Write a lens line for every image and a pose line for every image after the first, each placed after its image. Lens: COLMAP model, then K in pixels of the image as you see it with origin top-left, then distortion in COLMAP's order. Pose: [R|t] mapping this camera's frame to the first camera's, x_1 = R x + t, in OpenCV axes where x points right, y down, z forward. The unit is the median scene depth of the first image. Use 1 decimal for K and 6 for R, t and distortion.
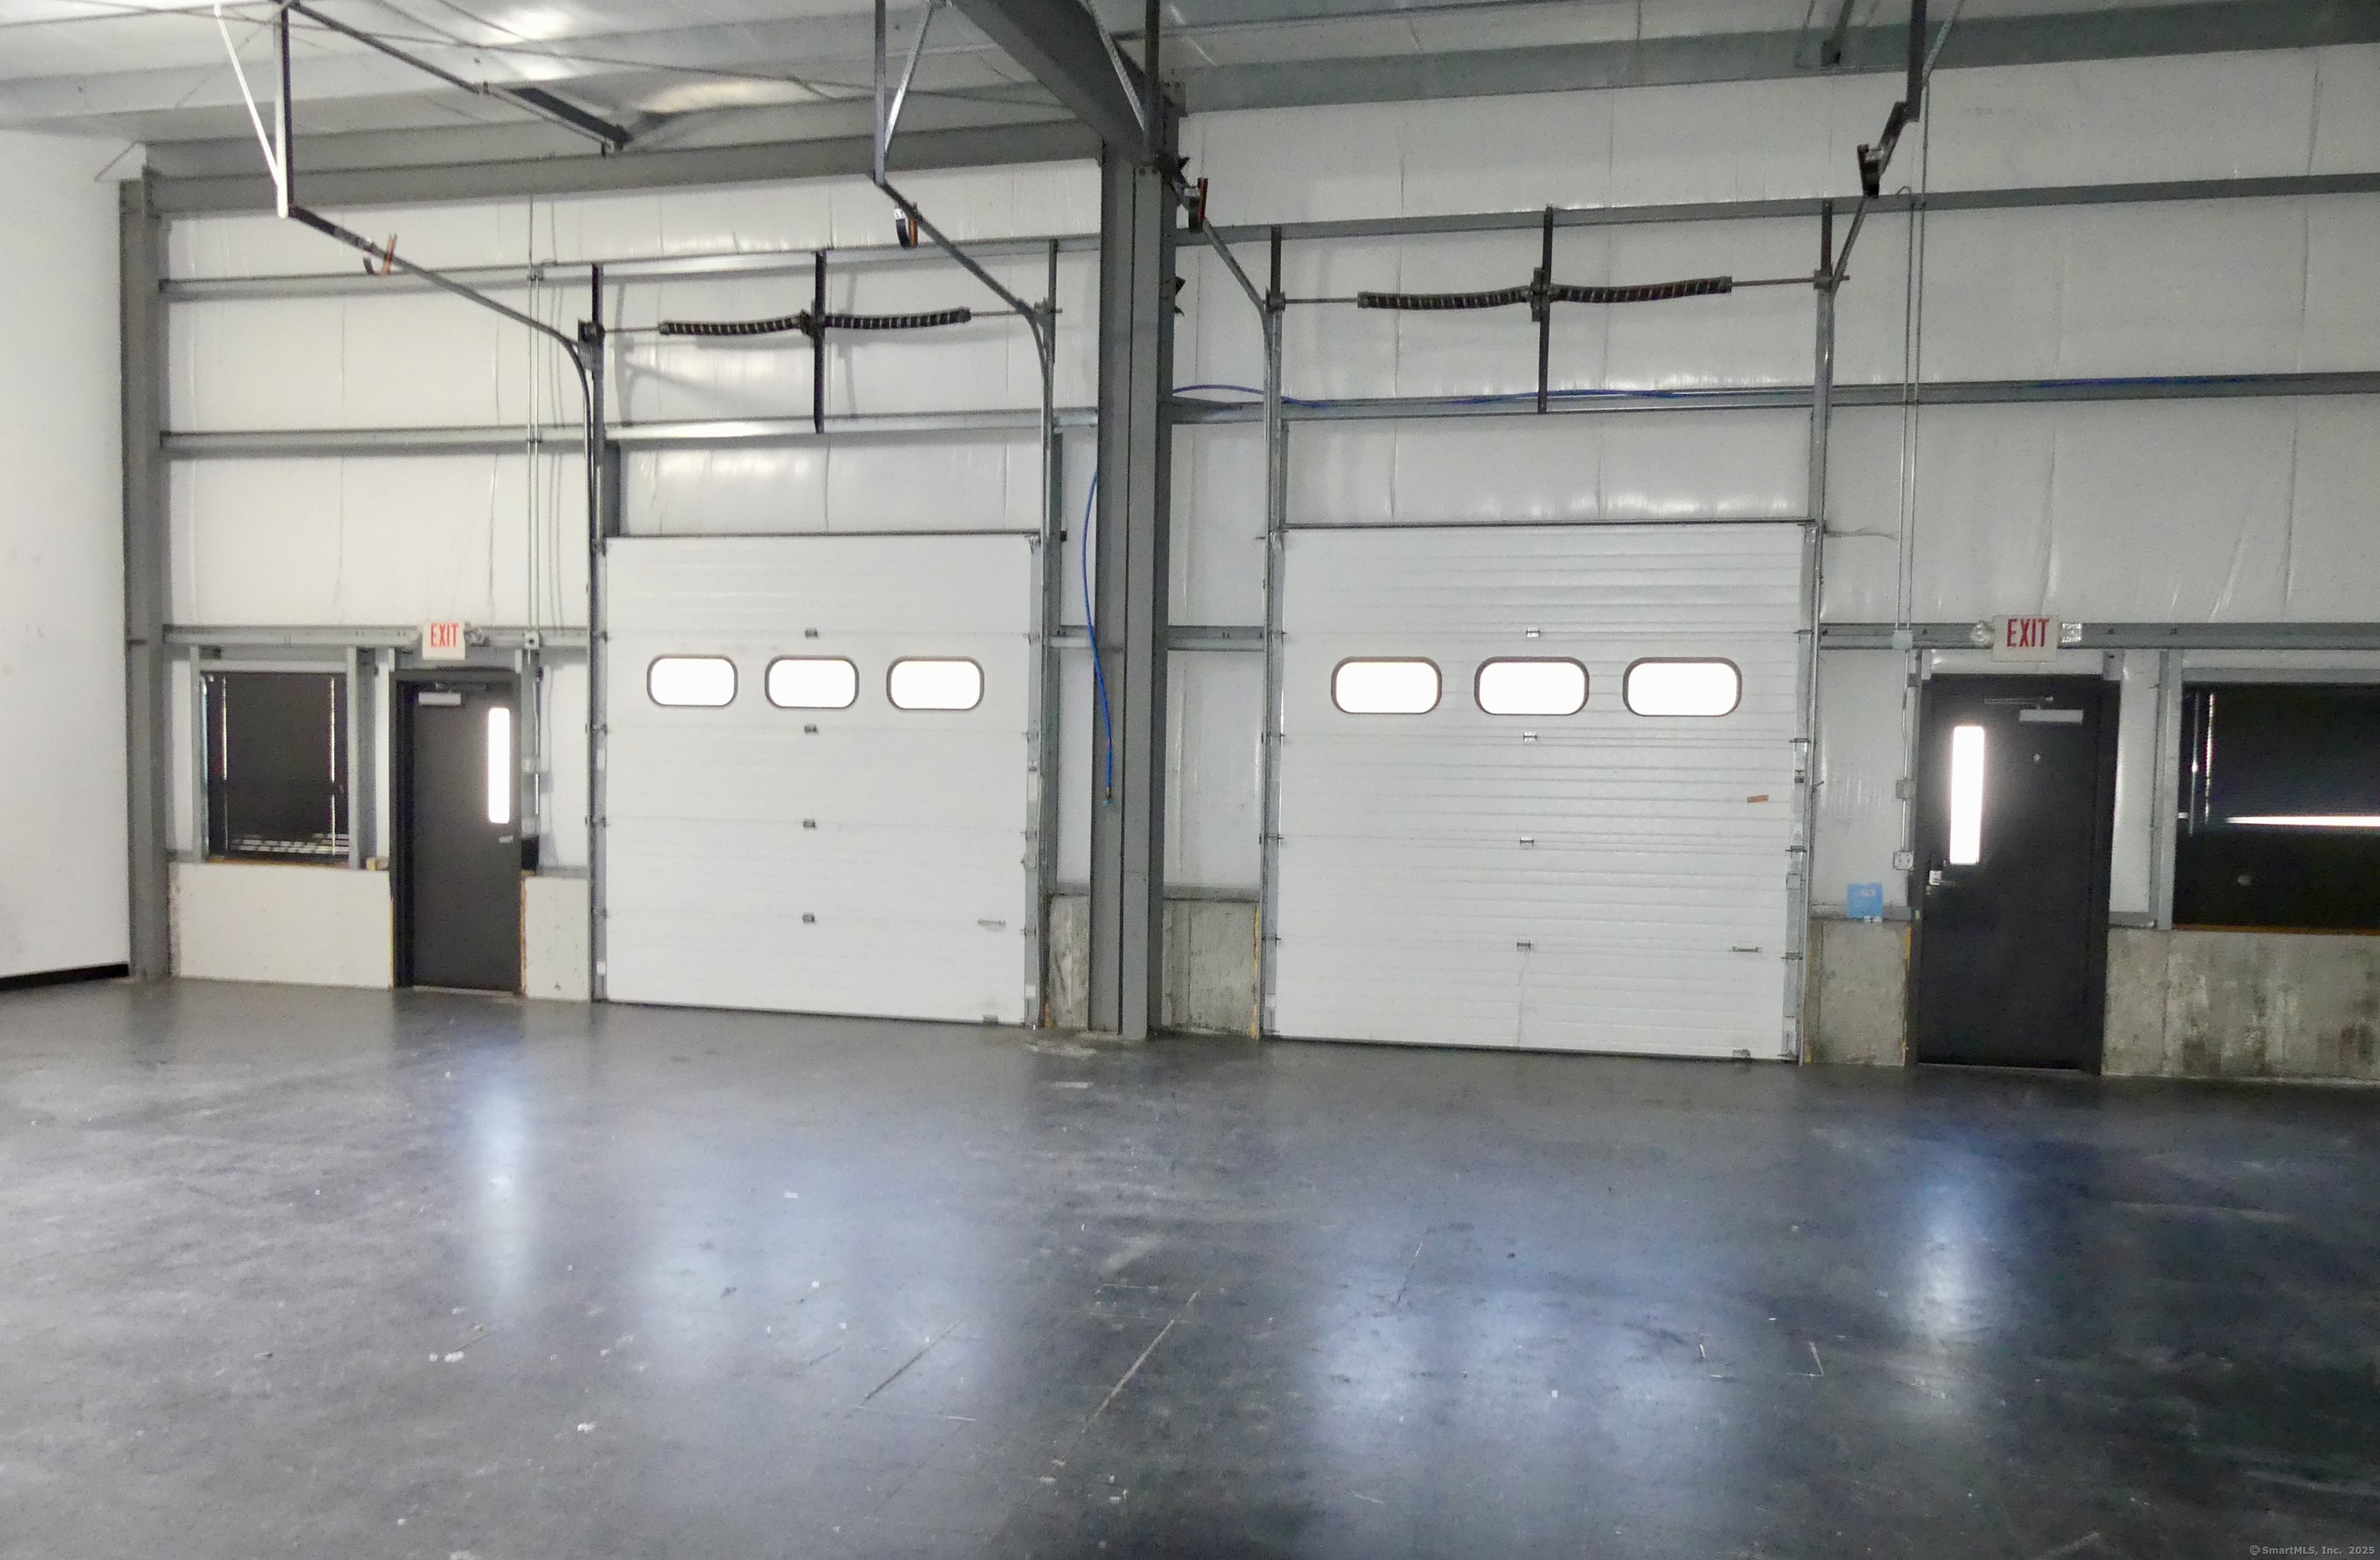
lens RADIAL K [[1657.6, 0, 1189.3], [0, 1657.6, 803.0], [0, 0, 1]] dist [-0.036528, 0.007014]
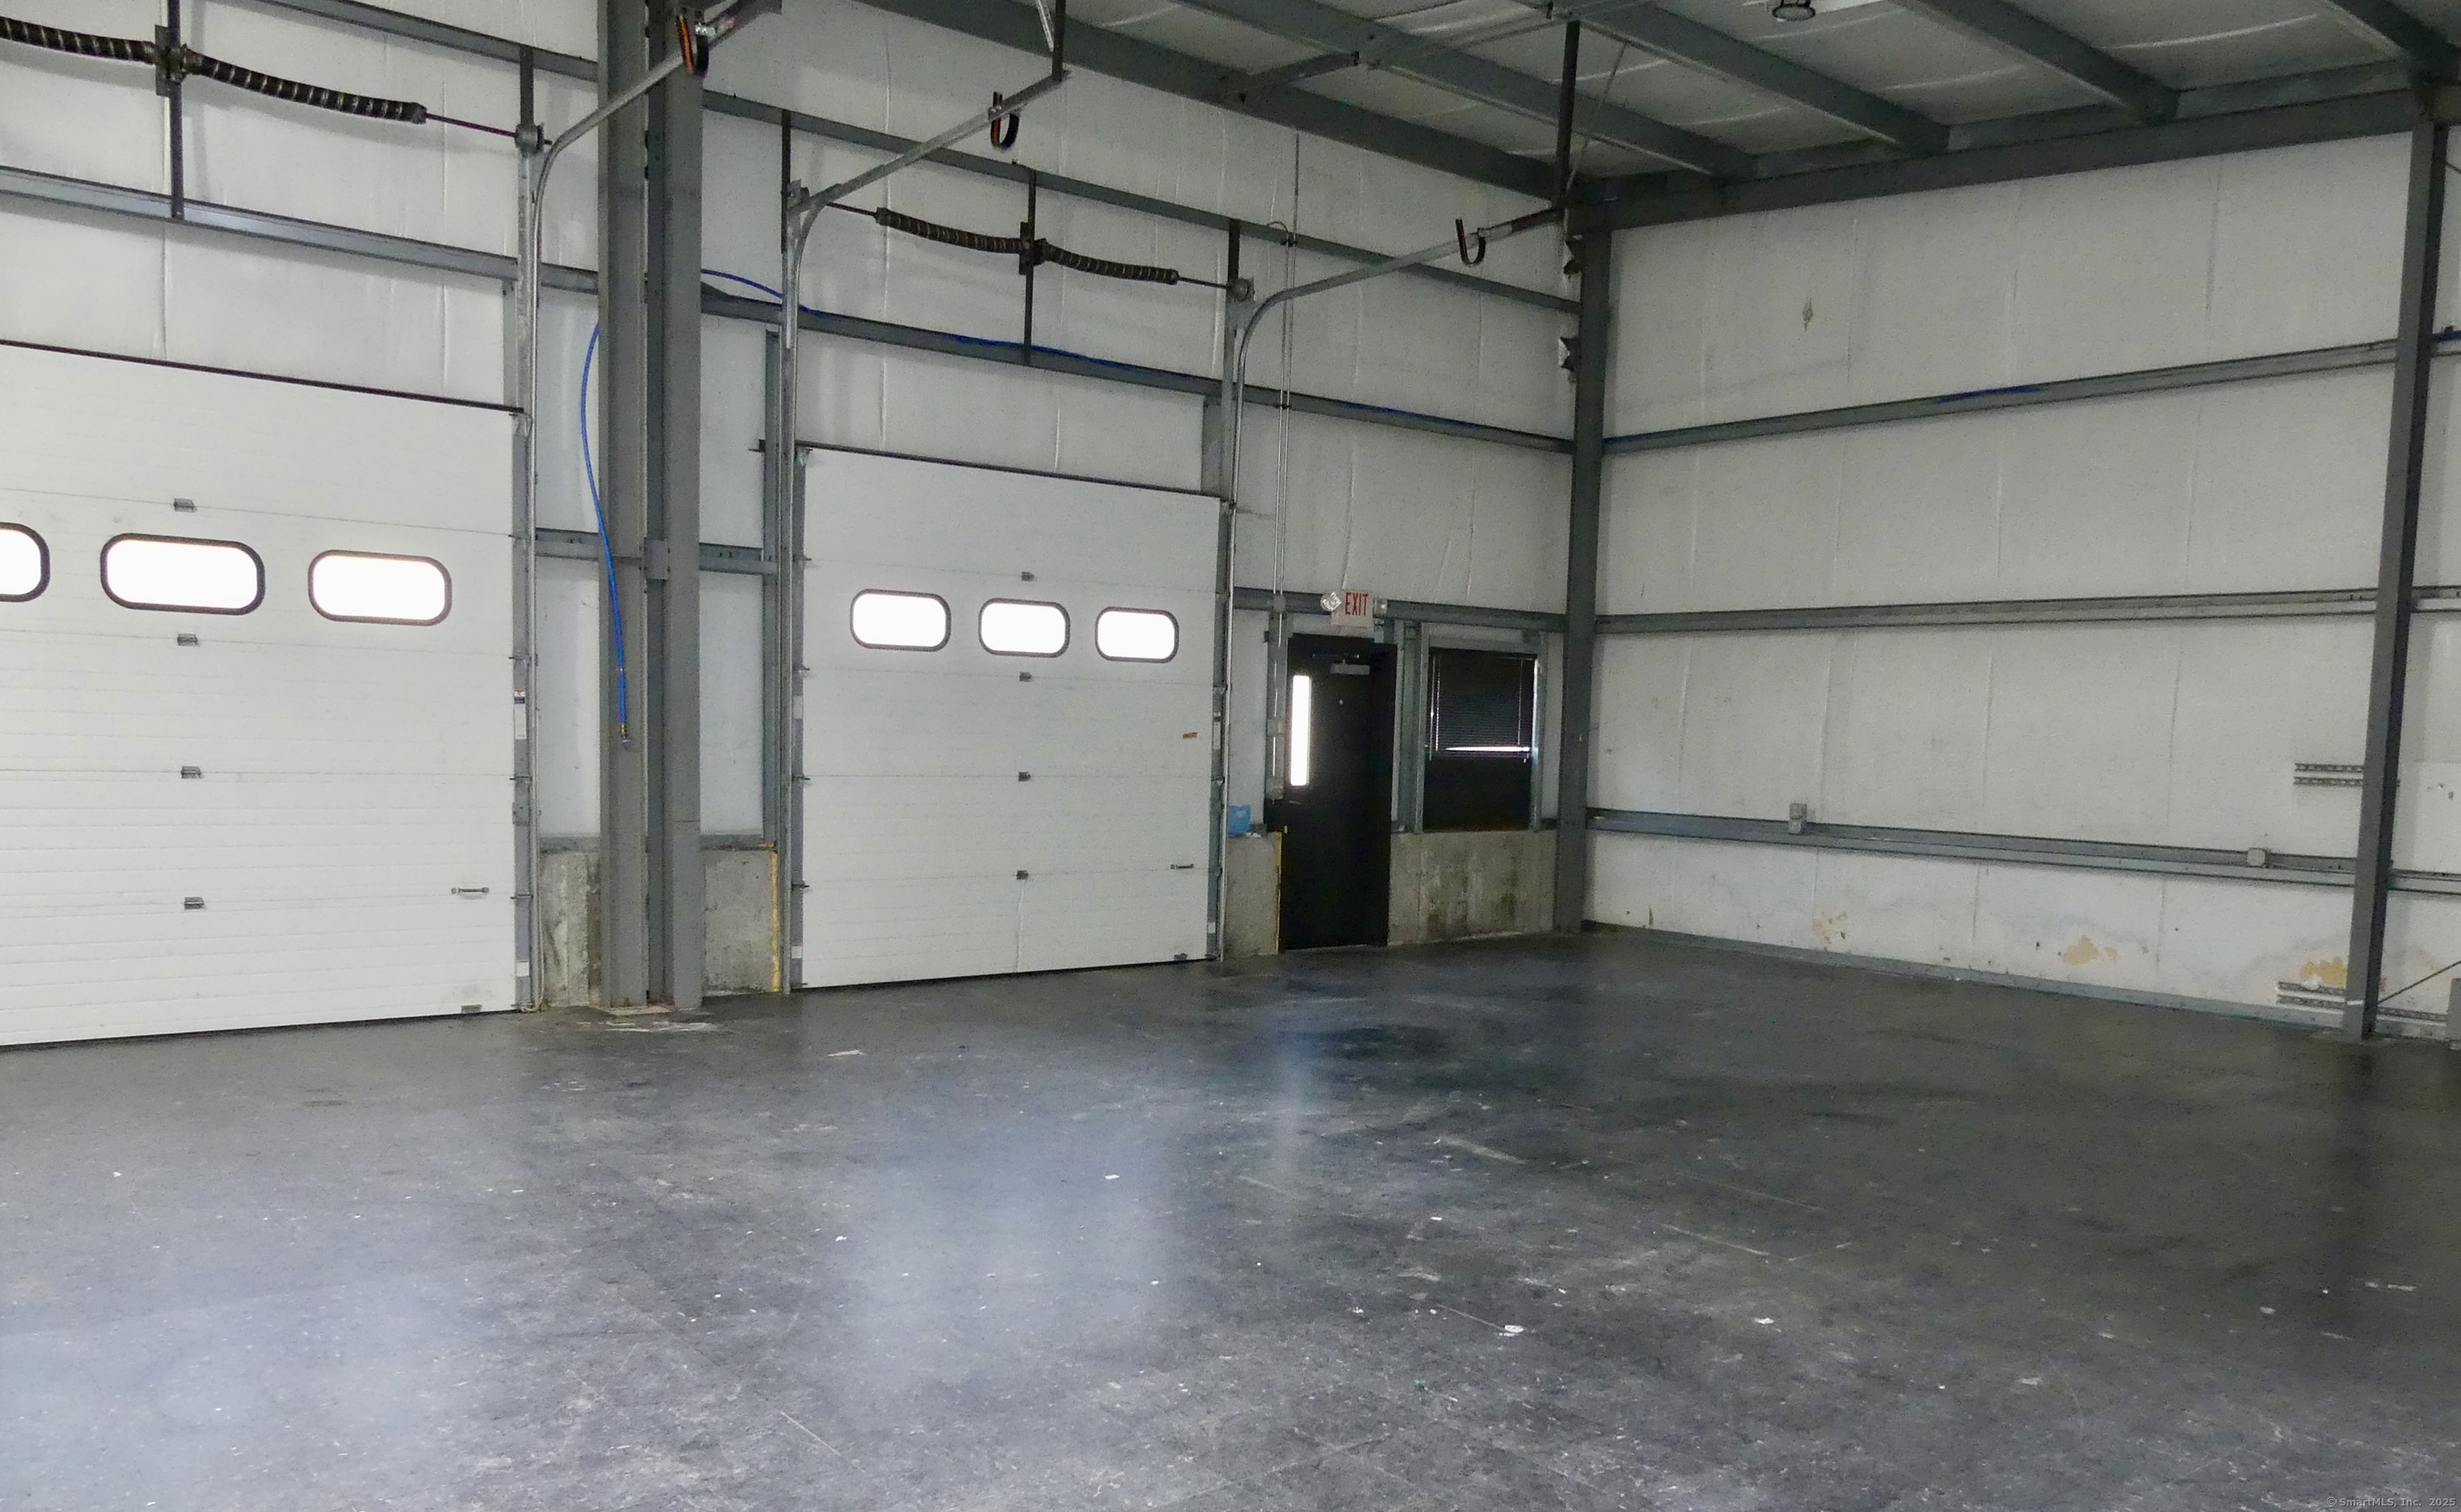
lens RADIAL K [[1756.7, 0, 1238.8], [0, 1756.7, 773.3], [0, 0, 1]] dist [0.012478, -0.003473]
pose [[0.656673, -0.020634, 0.753893, -0.528729], [-0.006792, 0.999423, 0.033270, -0.015727], [-0.754144, -0.026968, 0.656155, 0.161391]]
